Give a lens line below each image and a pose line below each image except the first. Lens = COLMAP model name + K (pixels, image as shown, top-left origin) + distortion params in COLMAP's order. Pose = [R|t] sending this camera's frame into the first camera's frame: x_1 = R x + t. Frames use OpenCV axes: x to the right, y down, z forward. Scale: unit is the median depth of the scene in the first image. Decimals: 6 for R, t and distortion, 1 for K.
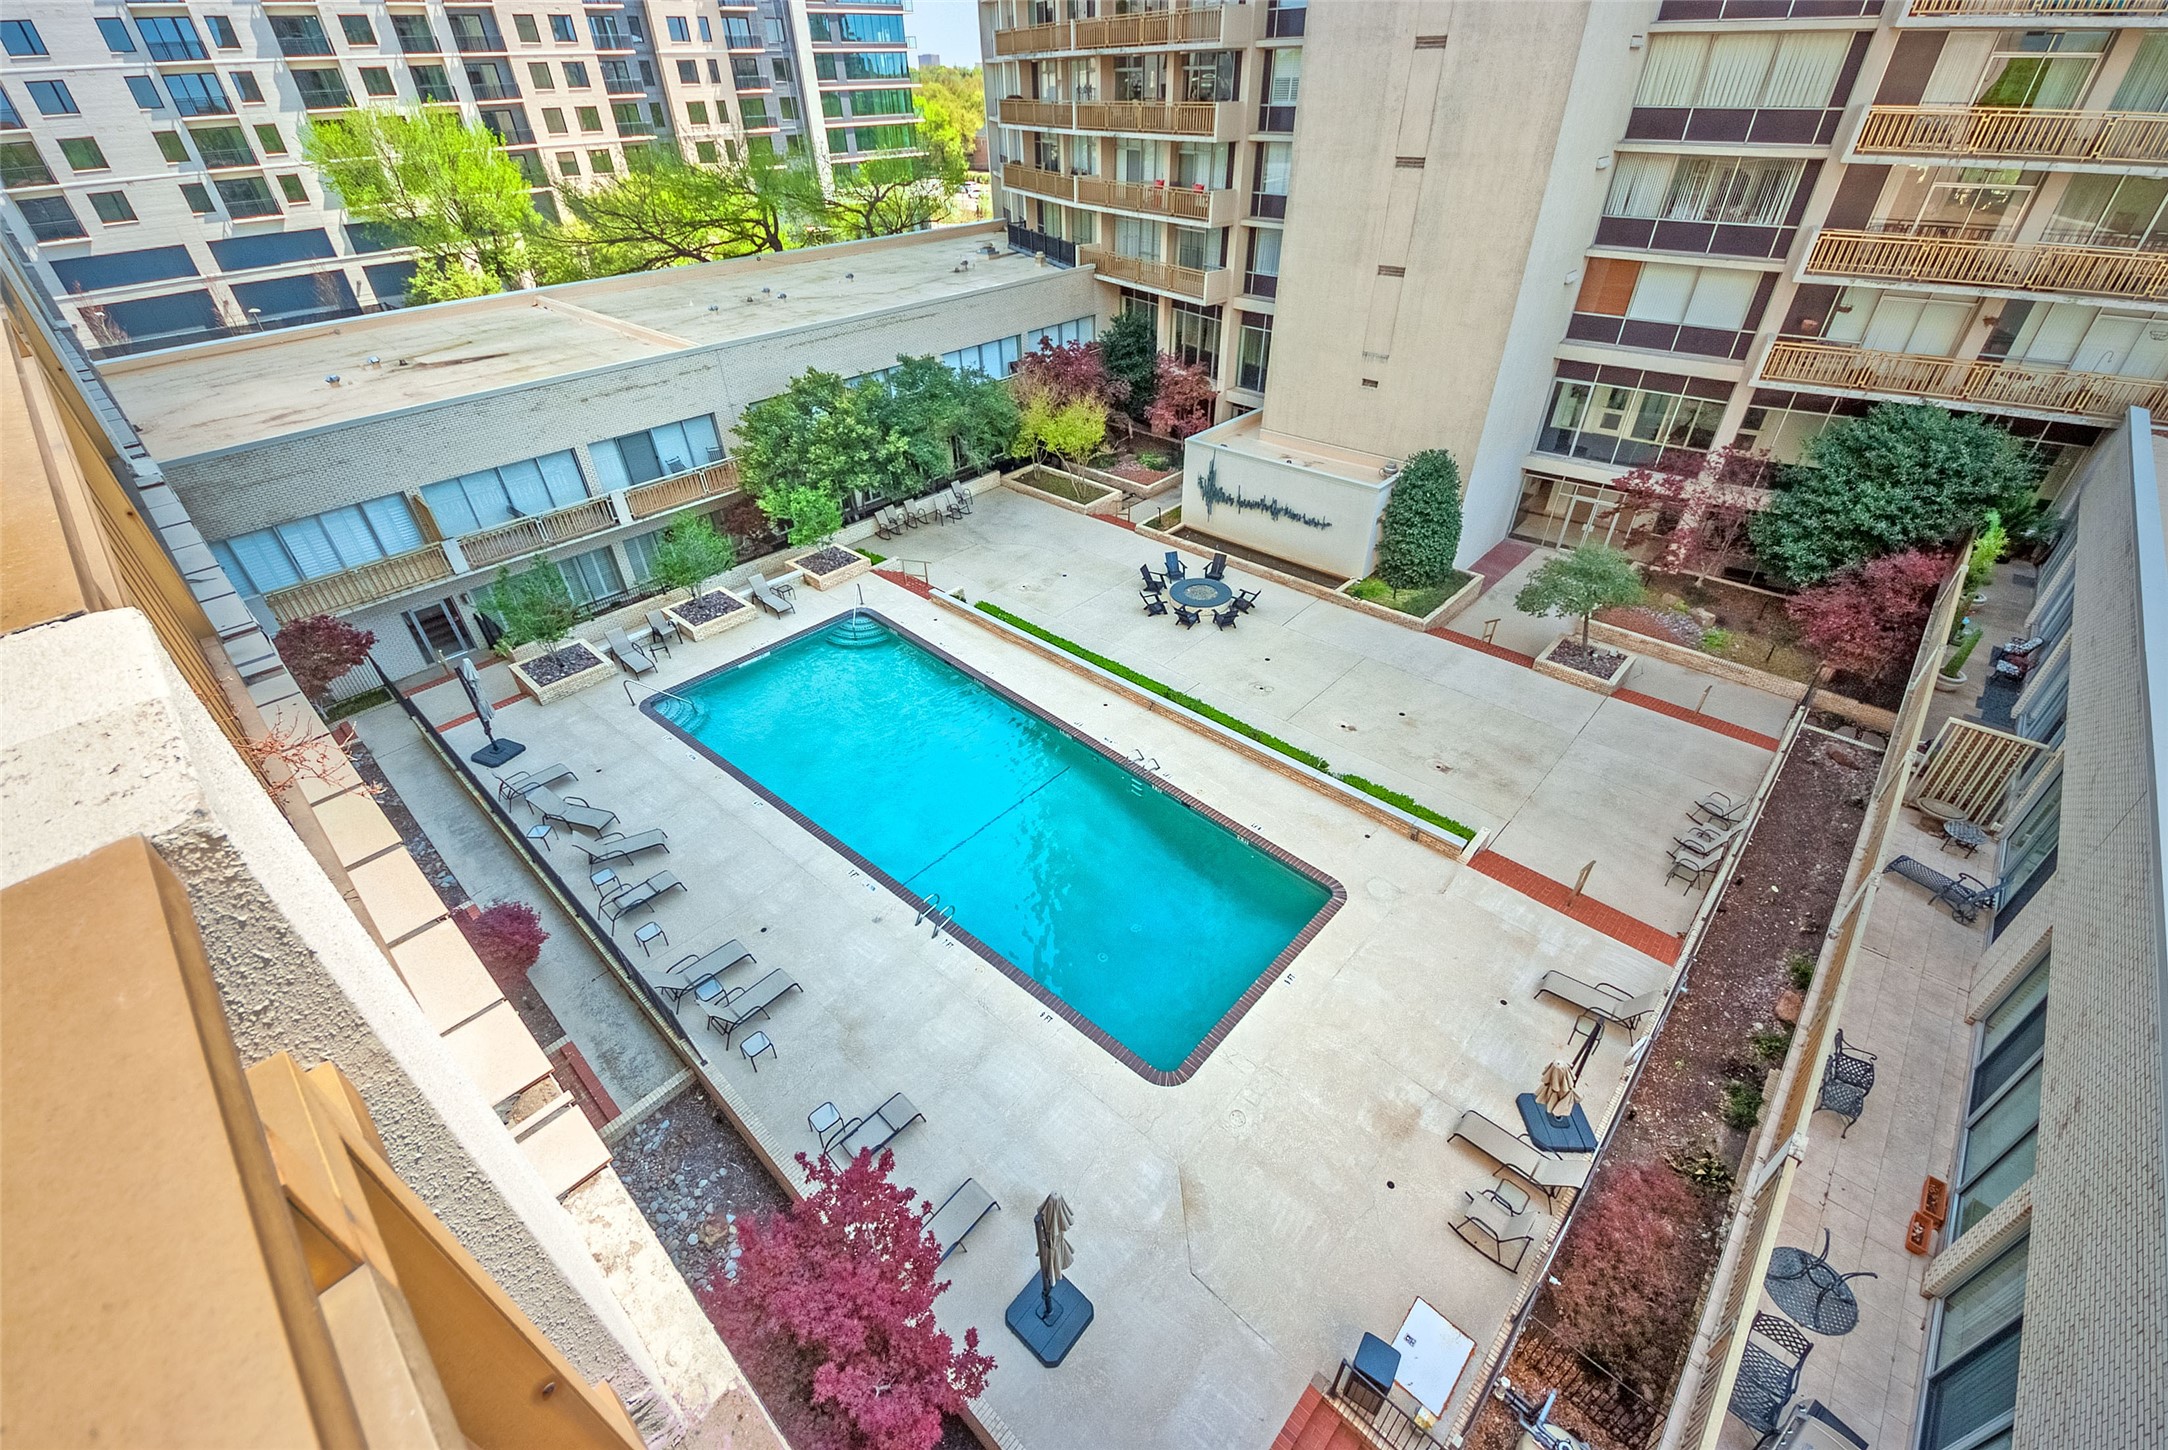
lens RADIAL K [[829.9, 0, 1039.7], [0, 829.9, 708.7], [0, 0, 1]] dist [0.041046, -0.027732]
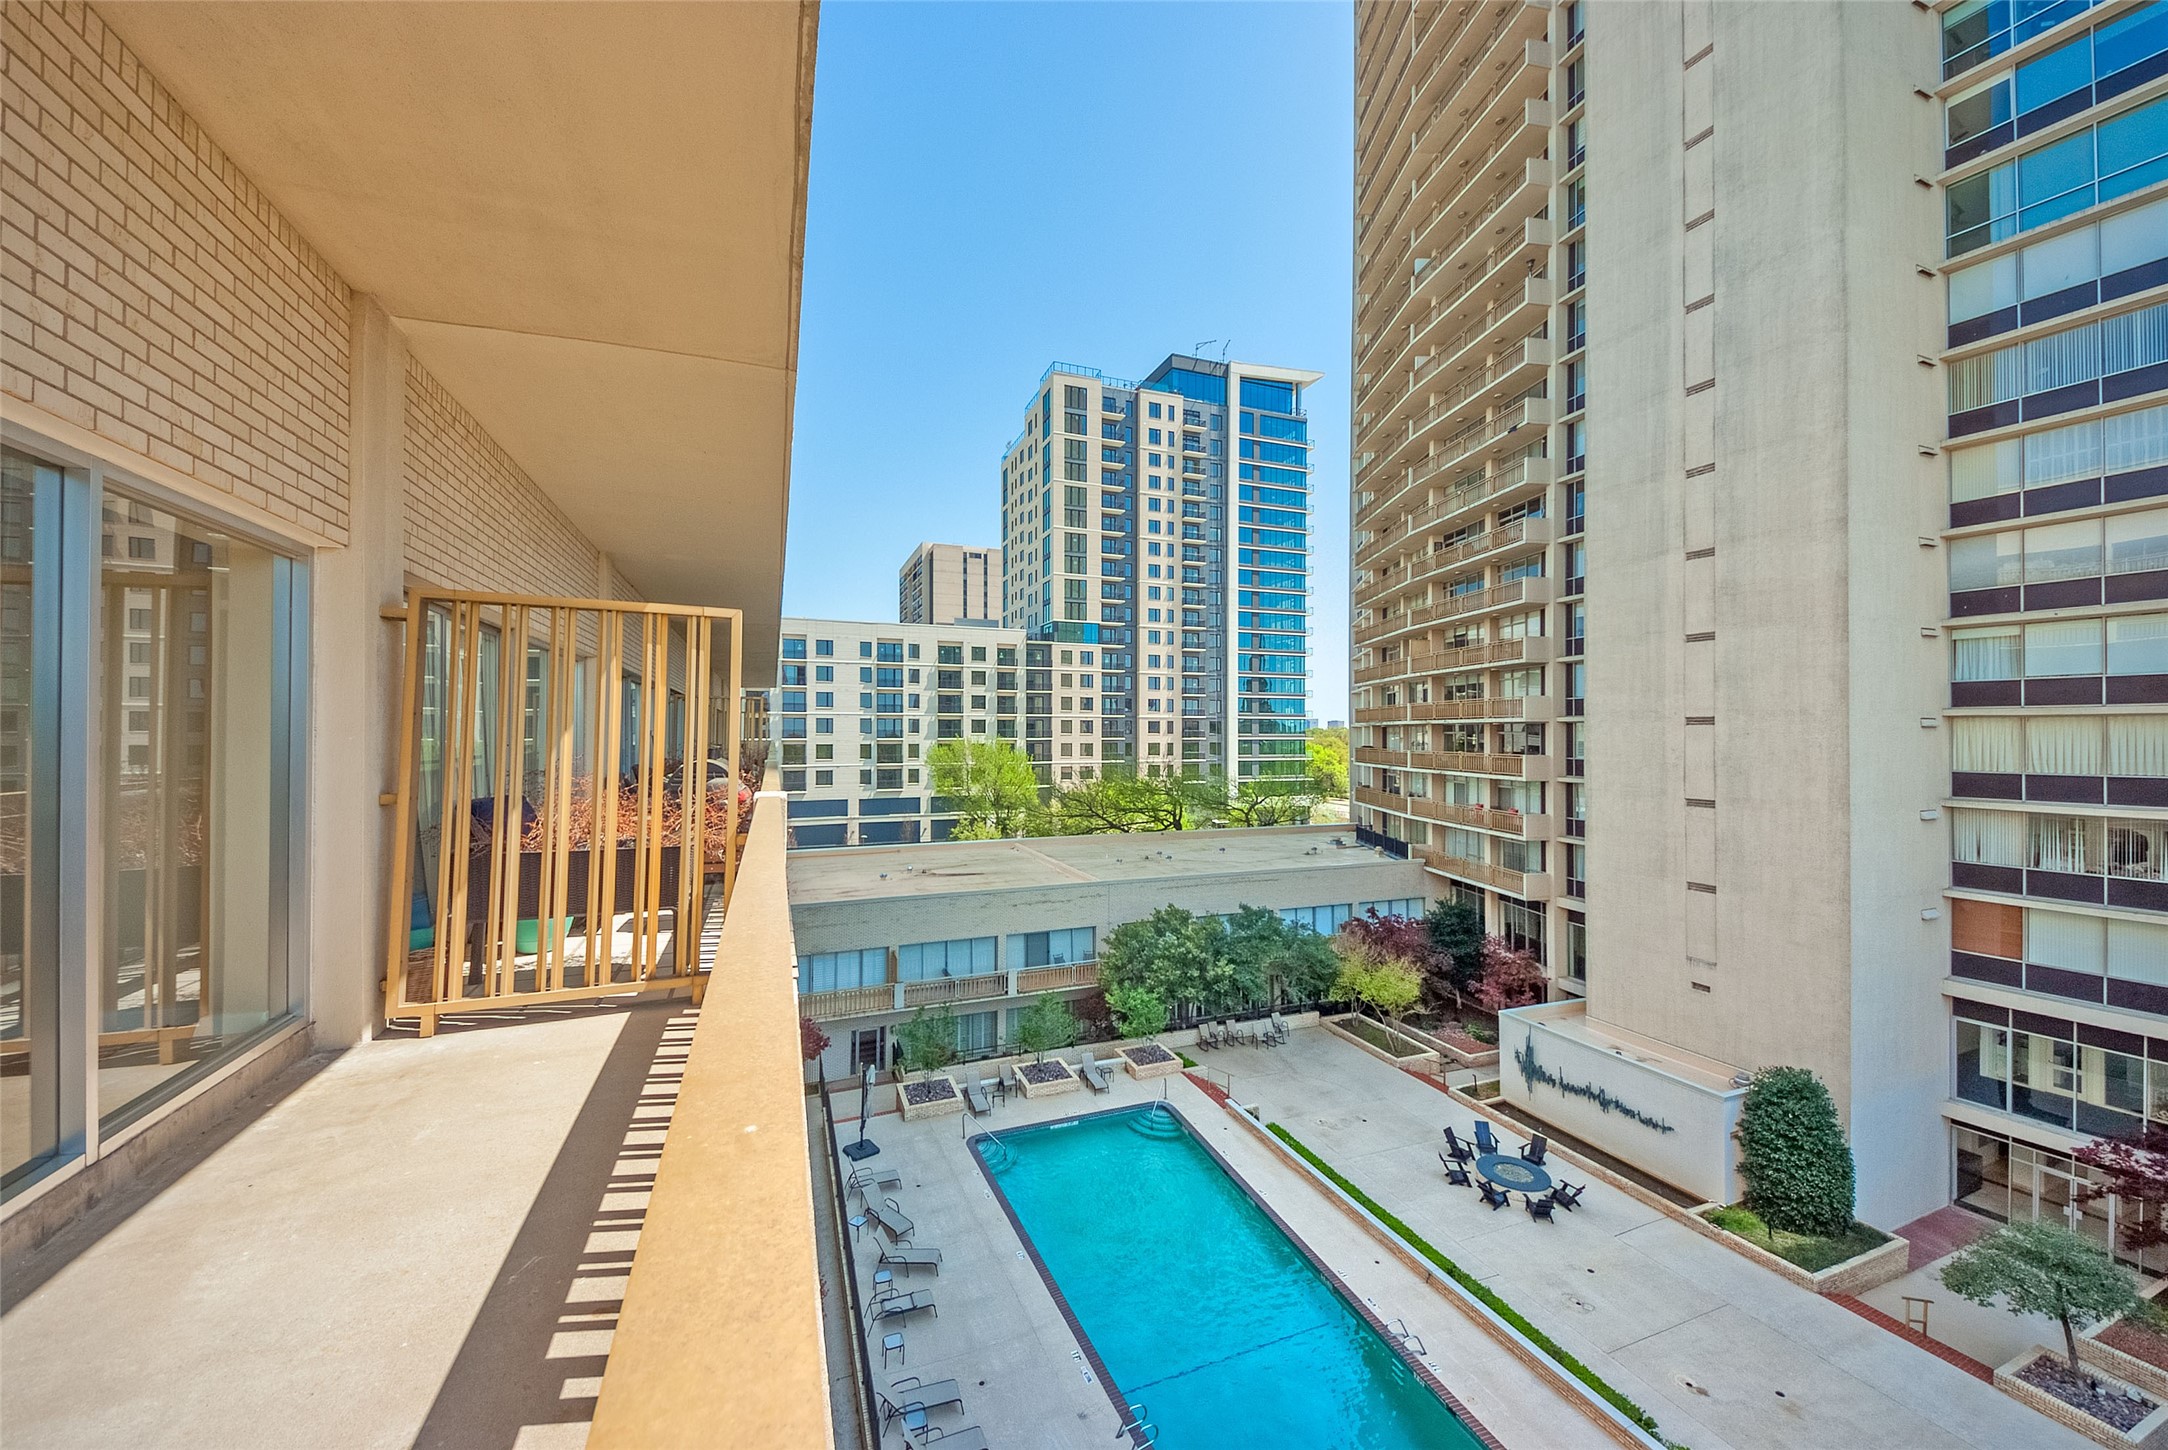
lens RADIAL K [[805.9, 0, 1084.0], [0, 805.9, 725.0], [0, 0, 1]] dist [0.001359, -0.006890]
pose [[0.895671, 0.020329, -0.444253, 0.153682], [-0.285932, 0.791430, -0.540260, 0.089763], [0.340612, 0.610921, 0.714674, -0.121466]]
